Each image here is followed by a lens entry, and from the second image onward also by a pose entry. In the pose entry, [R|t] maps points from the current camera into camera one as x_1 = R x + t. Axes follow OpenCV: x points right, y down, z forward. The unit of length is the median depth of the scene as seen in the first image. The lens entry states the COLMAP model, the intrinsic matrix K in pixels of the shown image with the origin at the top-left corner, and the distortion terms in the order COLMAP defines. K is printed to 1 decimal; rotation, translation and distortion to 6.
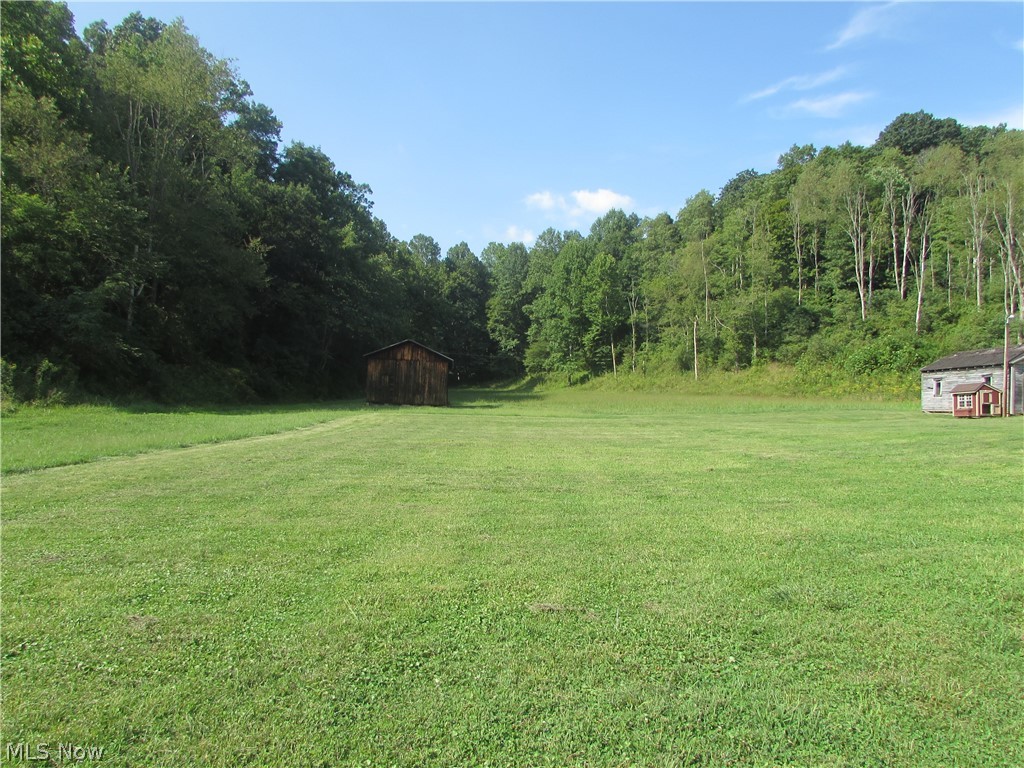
lens RADIAL K [[726.9, 0, 512.0], [0, 726.9, 384.0], [0, 0, 1]] dist [0.000306, 0.002472]
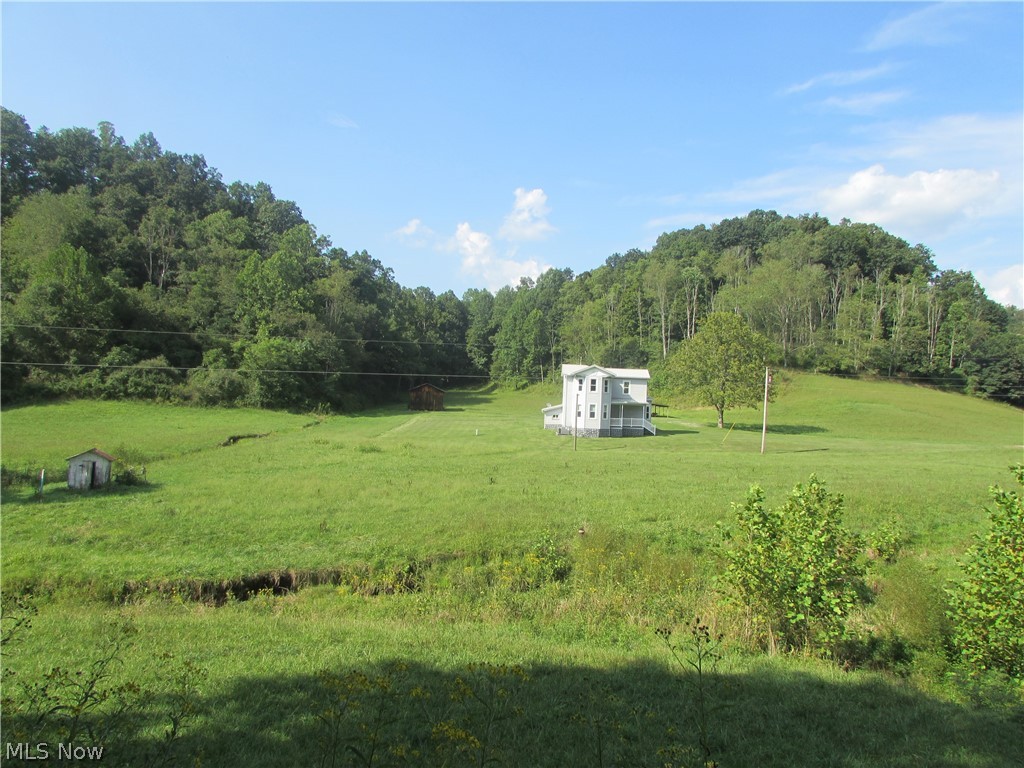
lens RADIAL K [[726.9, 0, 512.0], [0, 726.9, 384.0], [0, 0, 1]] dist [0.000306, 0.002472]
pose [[0.999900, -0.001323, 0.014075, 0.042387], [0.000980, 0.999702, 0.024391, -0.045035], [-0.014103, -0.024375, 0.999603, -0.551012]]
